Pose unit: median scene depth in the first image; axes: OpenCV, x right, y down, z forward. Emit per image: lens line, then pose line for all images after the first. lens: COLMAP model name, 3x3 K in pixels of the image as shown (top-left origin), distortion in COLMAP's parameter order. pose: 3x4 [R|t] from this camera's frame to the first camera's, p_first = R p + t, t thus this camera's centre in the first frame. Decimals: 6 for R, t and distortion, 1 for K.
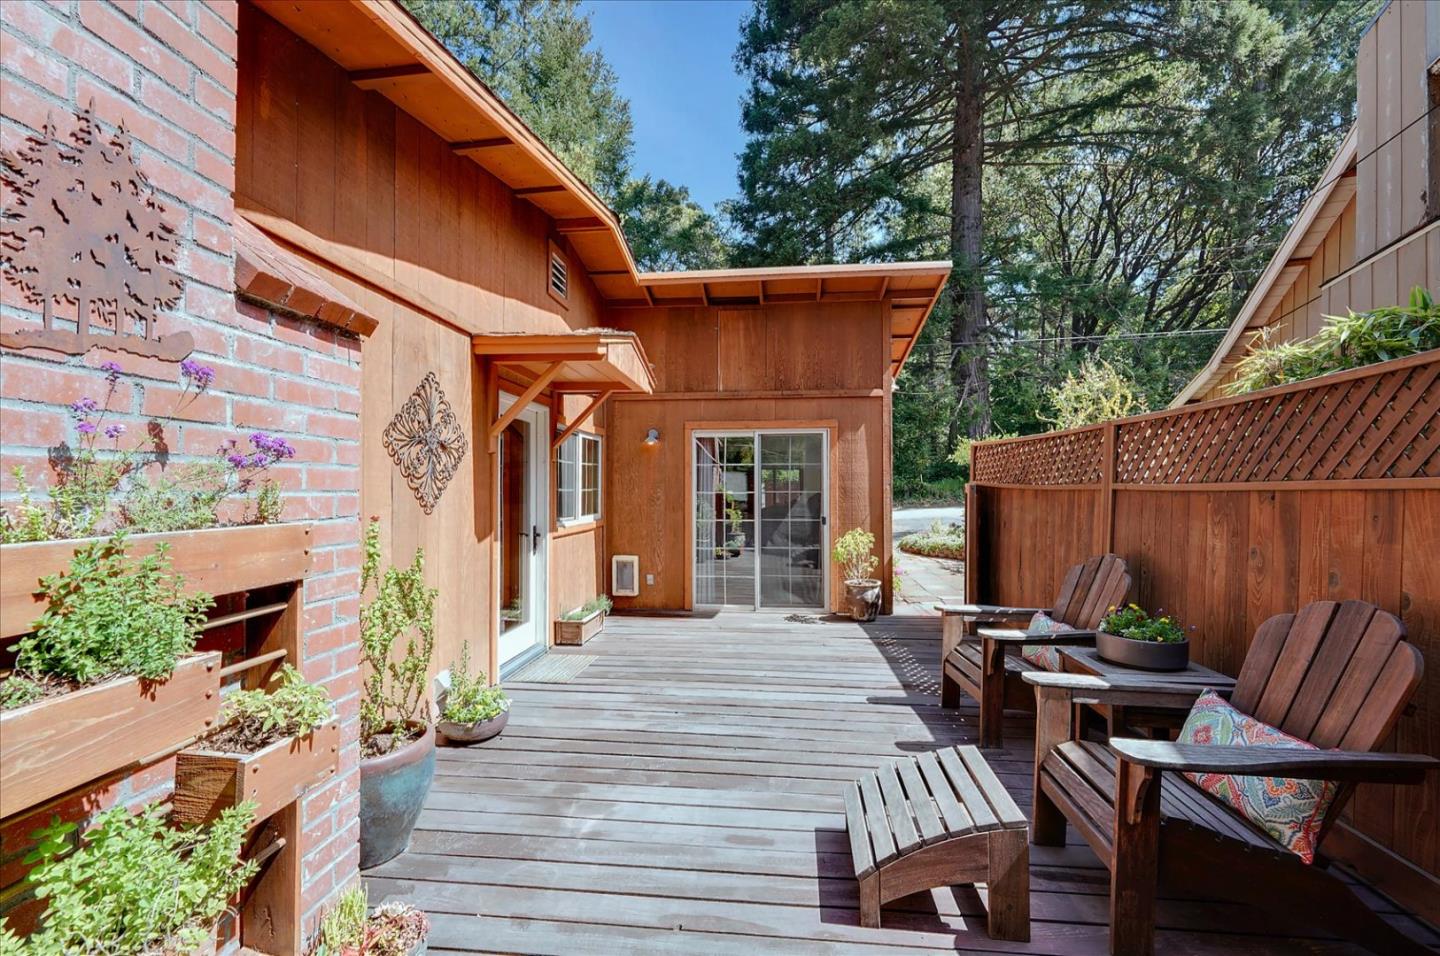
lens RADIAL K [[572.2, 0, 723.9], [0, 572.2, 482.0], [0, 0, 1]] dist [0.002555, 0.000121]
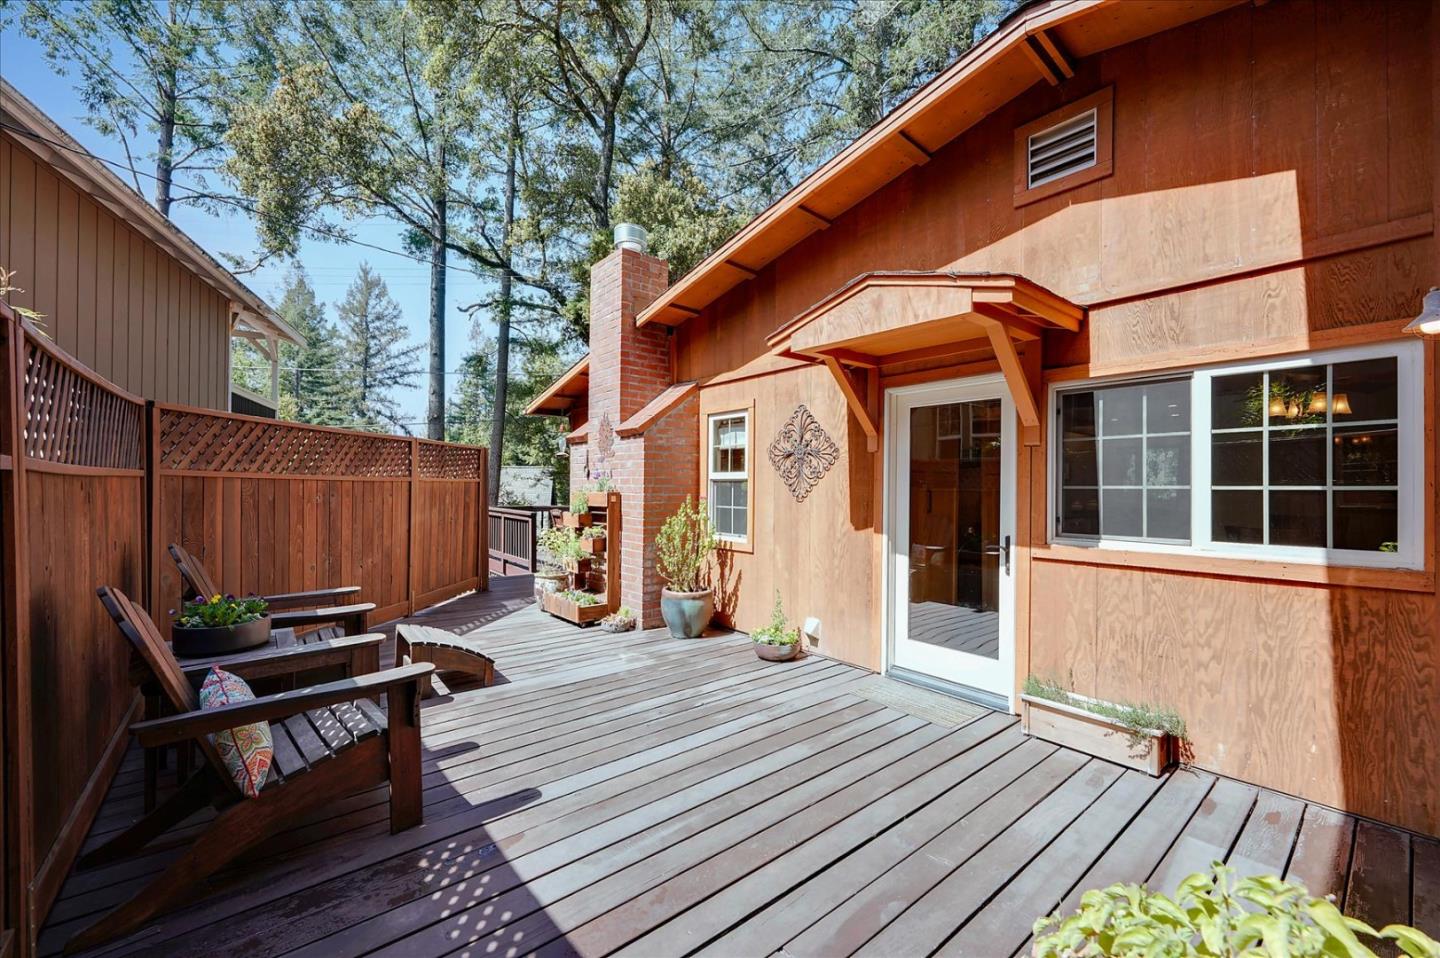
lens RADIAL K [[572.2, 0, 723.9], [0, 572.2, 483.0], [0, 0, 1]] dist [0.002555, 0.000121]
pose [[-0.686120, -0.015590, -0.727321, 0.636497], [0.001343, 0.999742, -0.022696, 0.037802], [0.727487, -0.016549, -0.685922, 1.730565]]
